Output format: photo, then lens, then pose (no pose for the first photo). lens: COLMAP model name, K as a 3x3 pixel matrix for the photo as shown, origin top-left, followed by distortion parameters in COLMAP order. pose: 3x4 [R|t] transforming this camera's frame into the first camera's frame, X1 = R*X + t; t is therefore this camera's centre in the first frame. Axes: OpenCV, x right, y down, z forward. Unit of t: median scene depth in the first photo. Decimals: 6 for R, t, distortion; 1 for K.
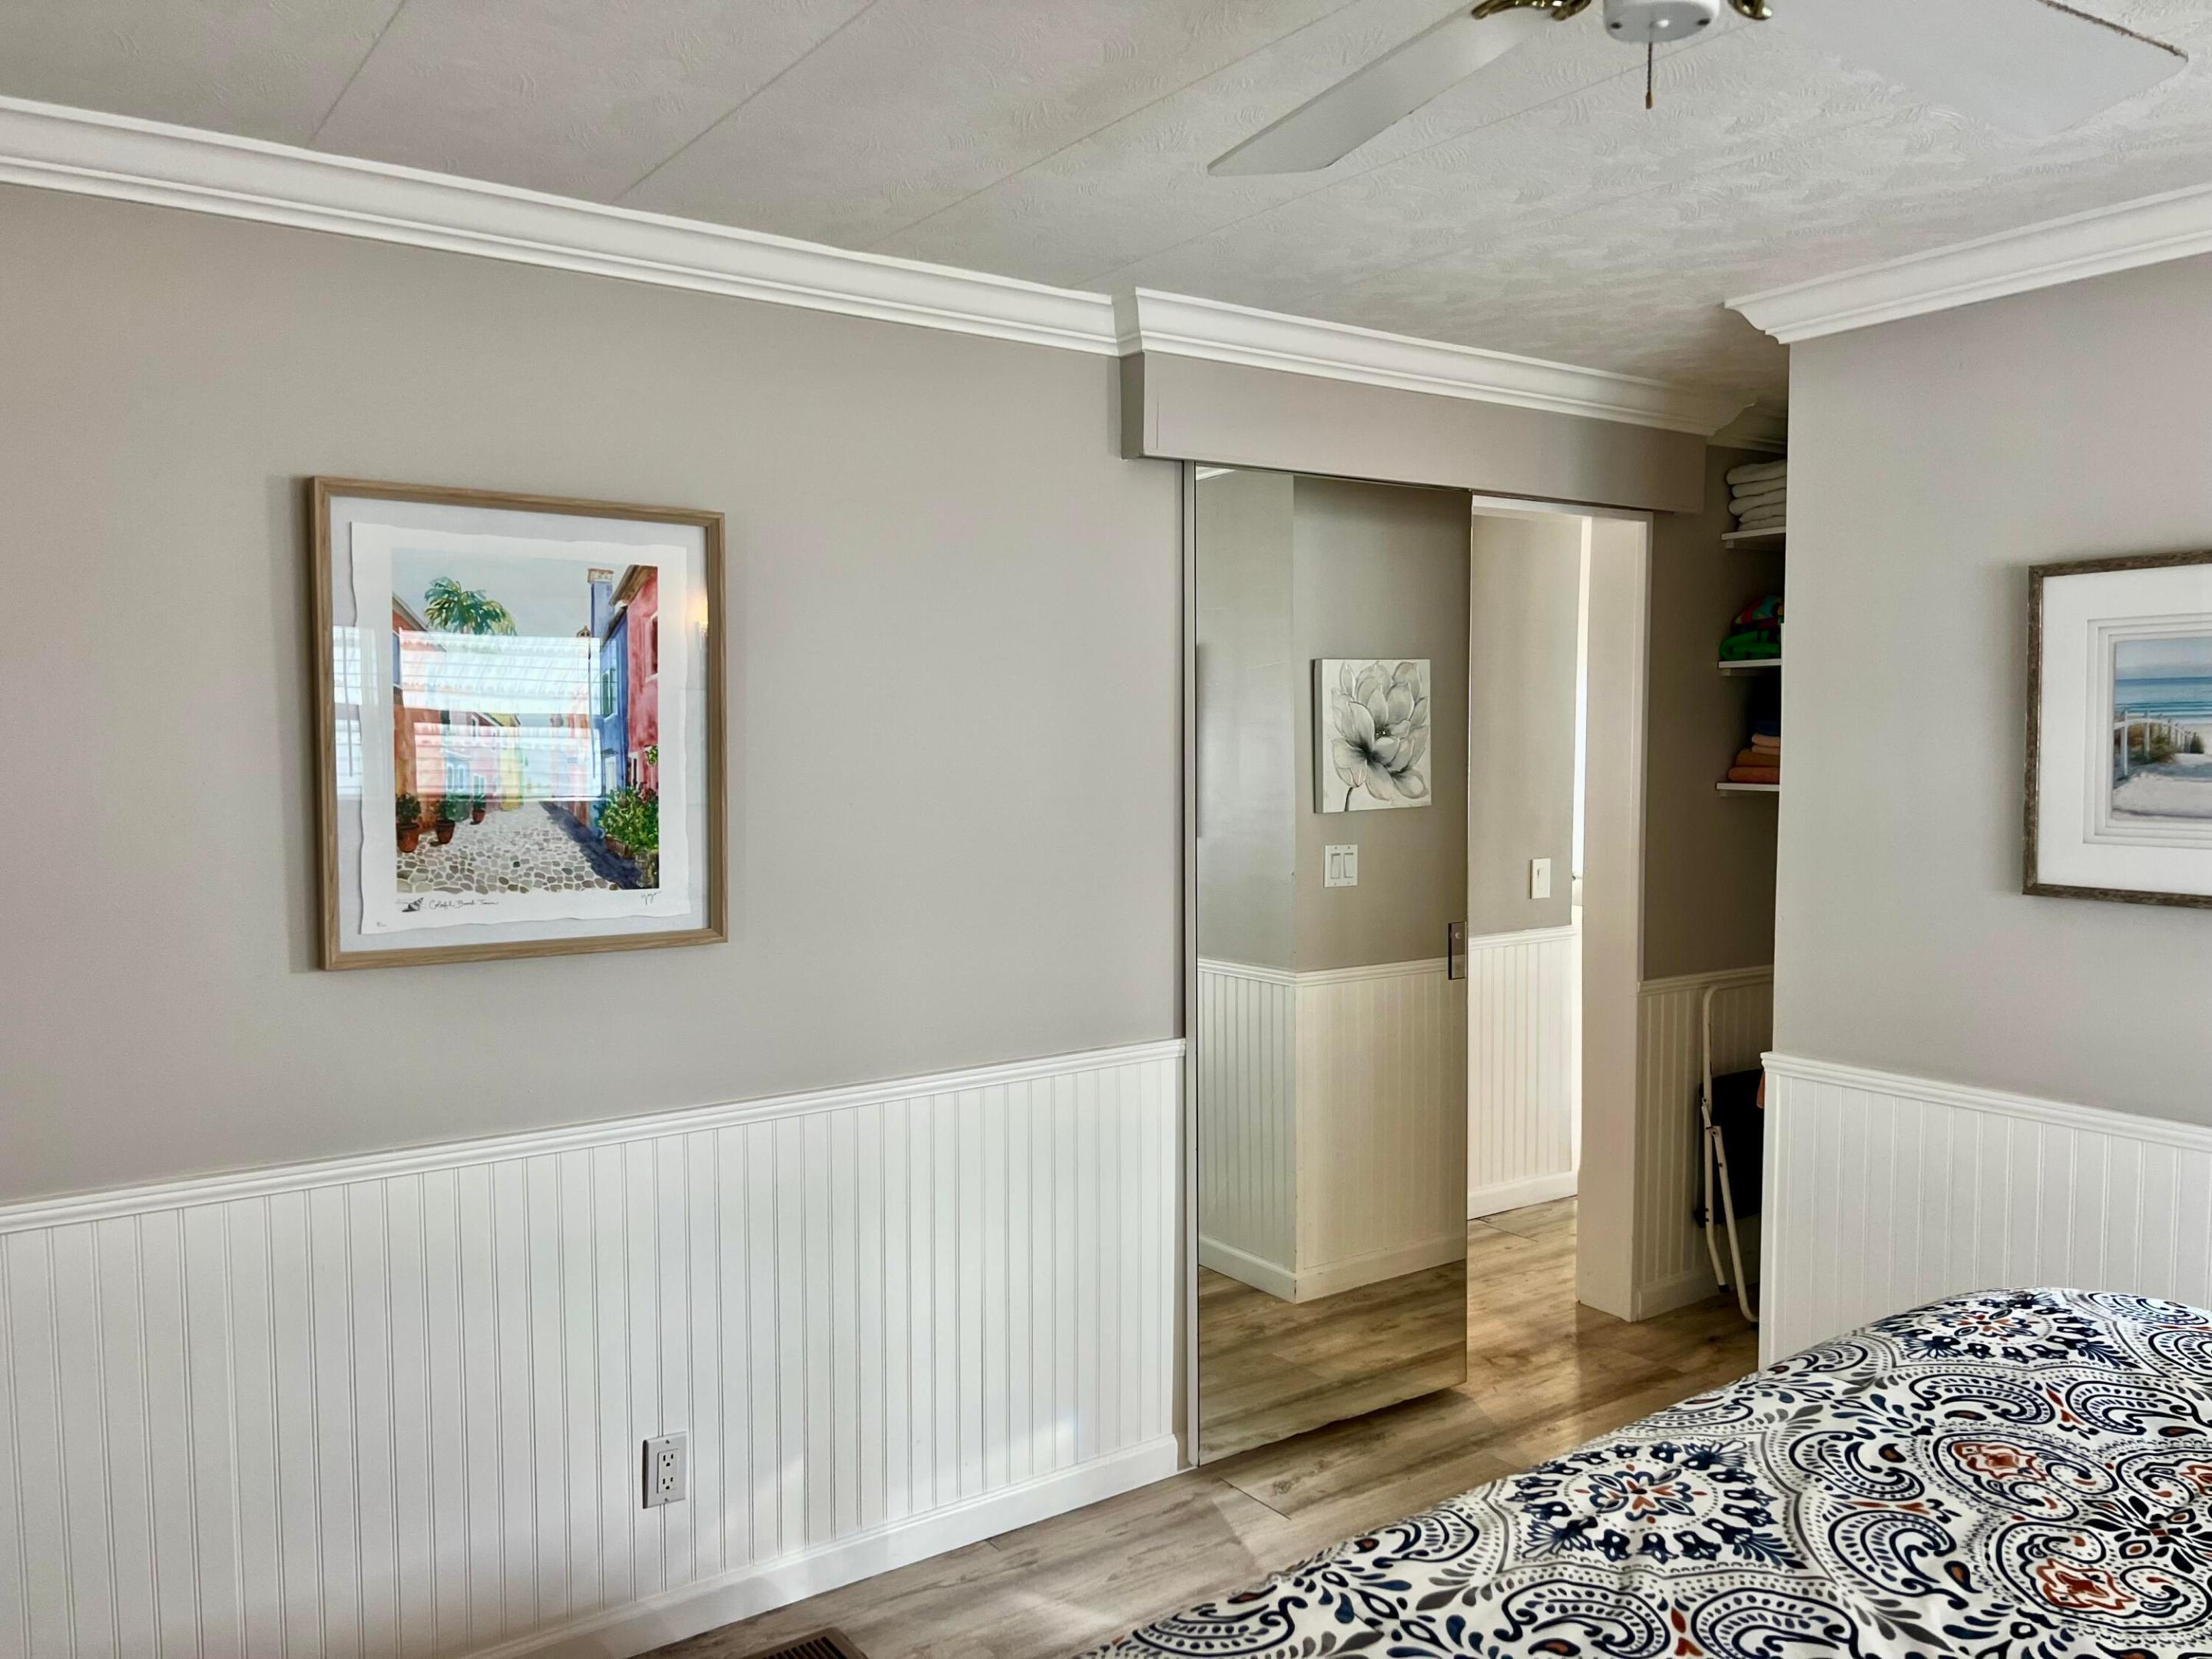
lens RADIAL K [[1684.6, 0, 1106.5], [0, 1684.6, 856.2], [0, 0, 1]] dist [0.070071, -0.073746]
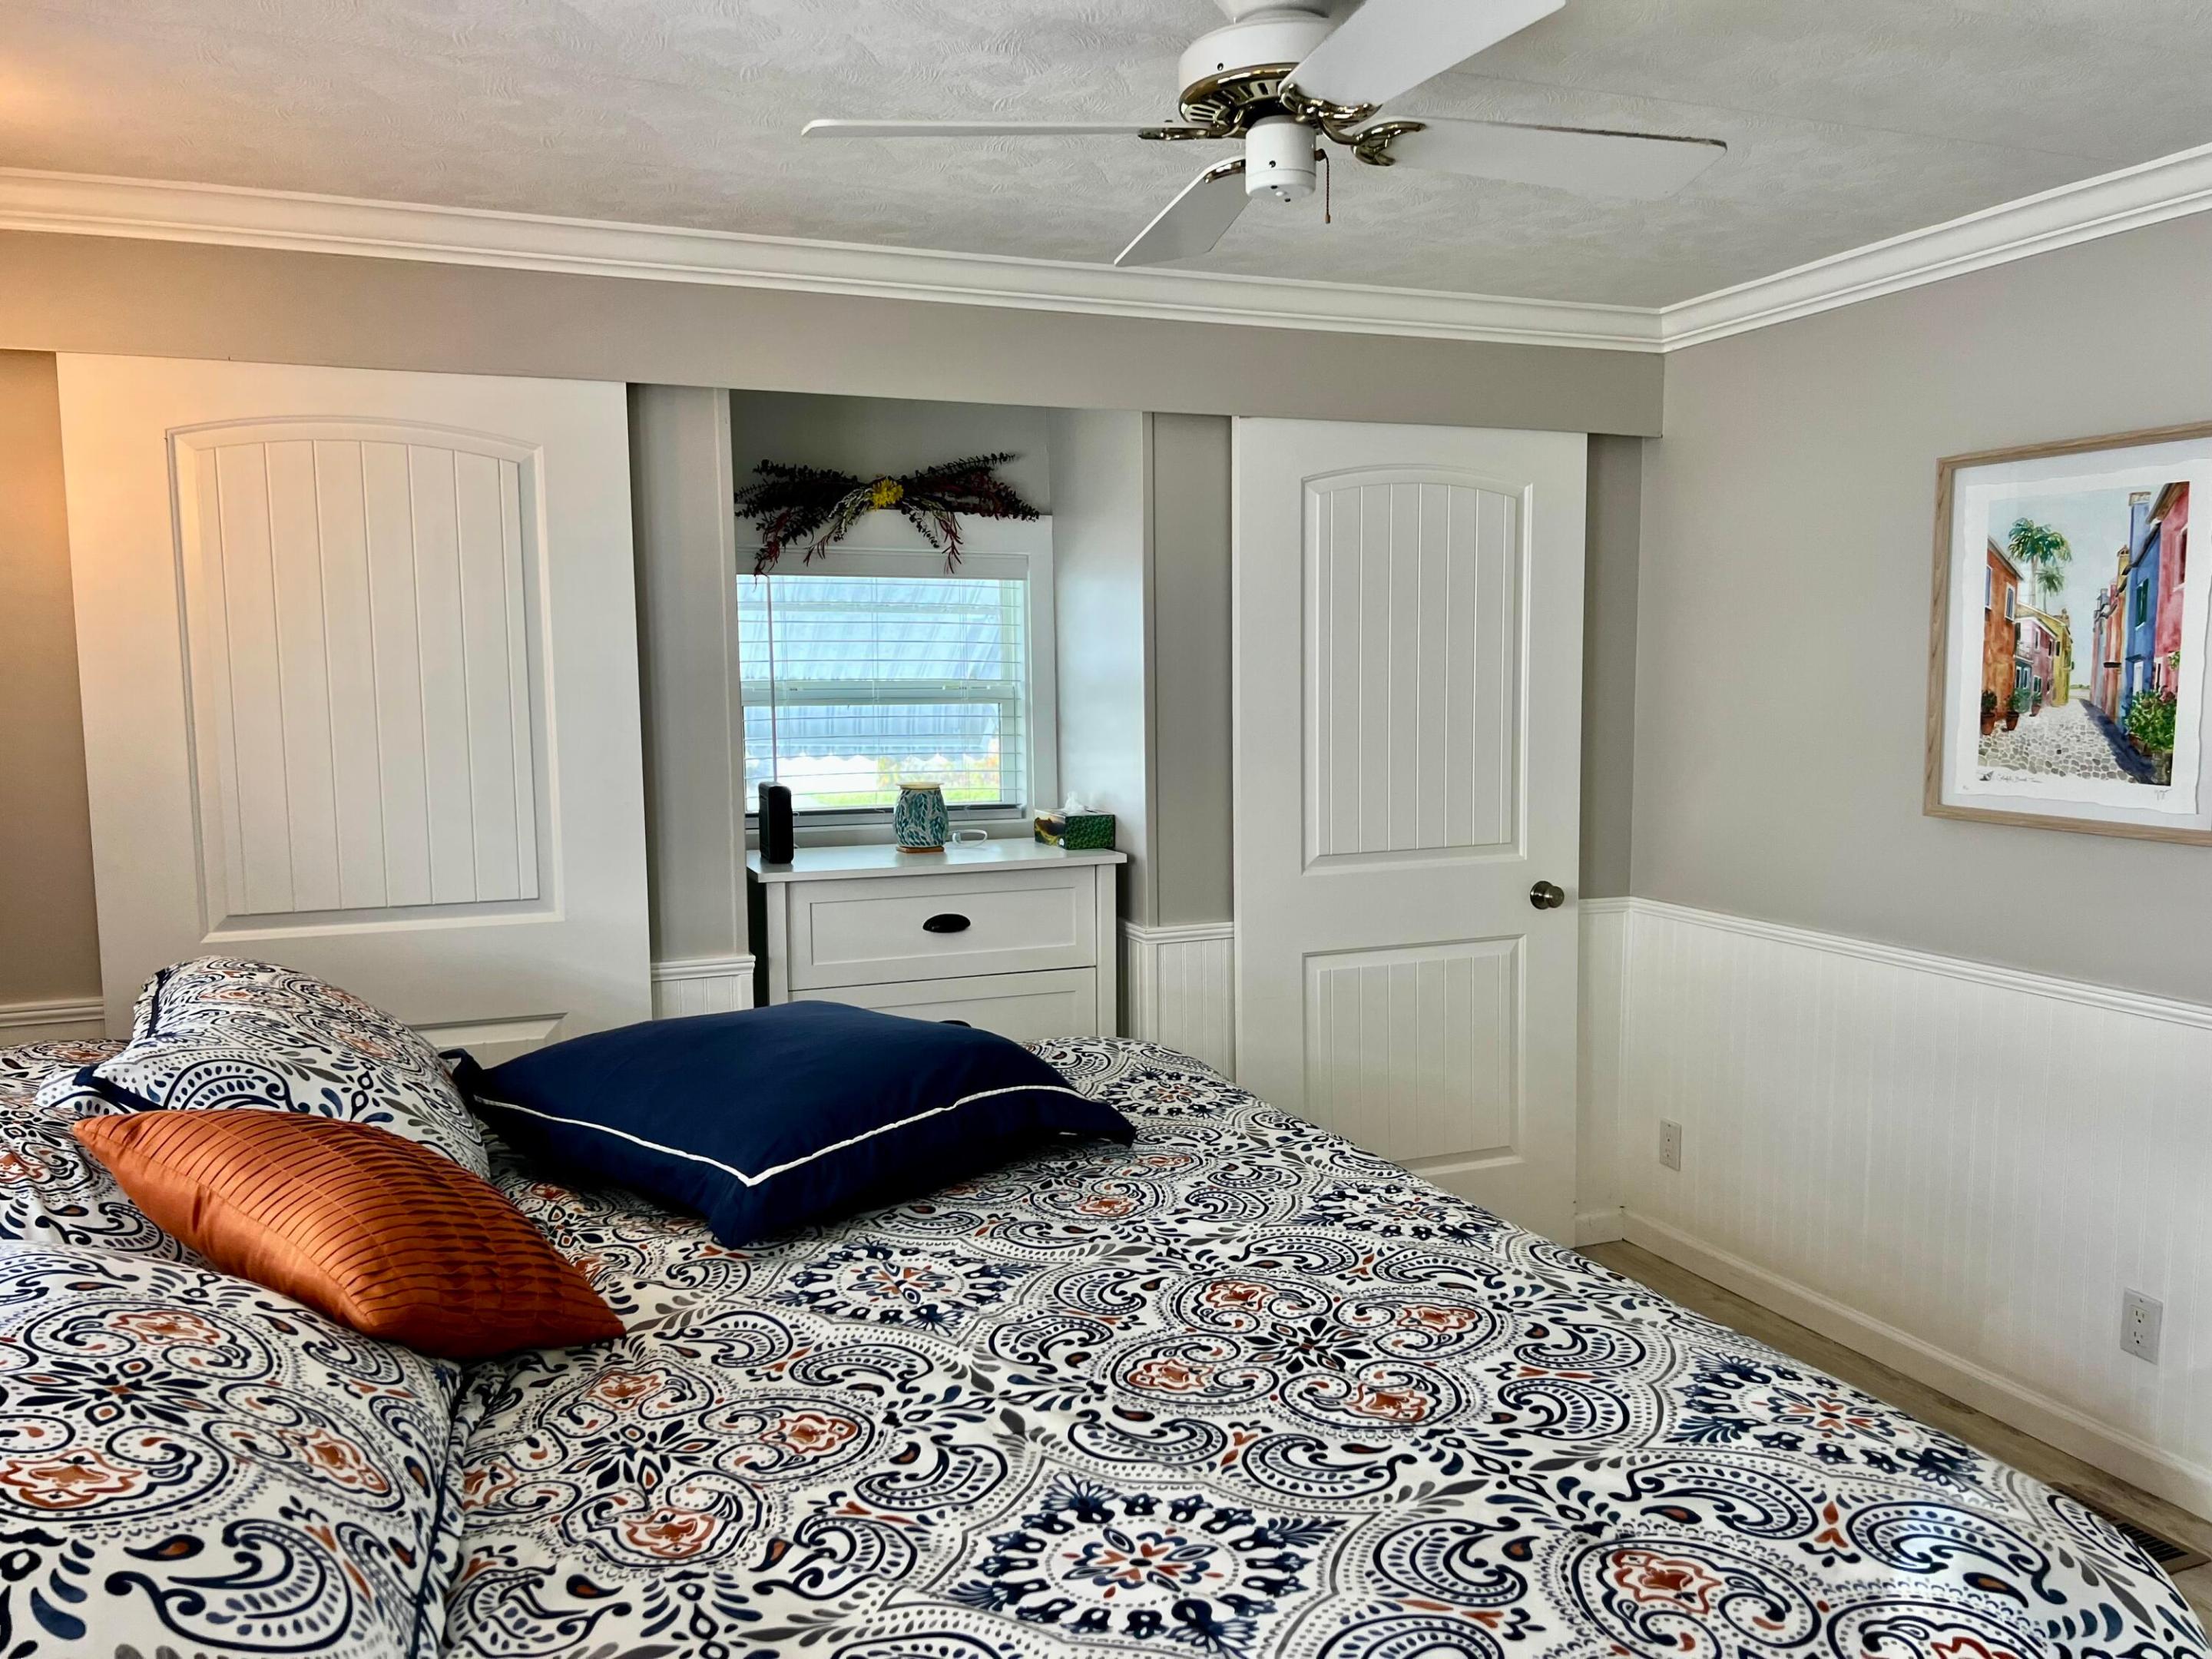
lens RADIAL K [[1684.6, 0, 1106.5], [0, 1684.6, 856.2], [0, 0, 1]] dist [0.070071, -0.073746]
pose [[-0.256696, 0.112040, -0.959976, 1.031368], [-0.064577, 0.989050, 0.132701, -0.040568], [0.964333, 0.096056, -0.246650, 0.682506]]
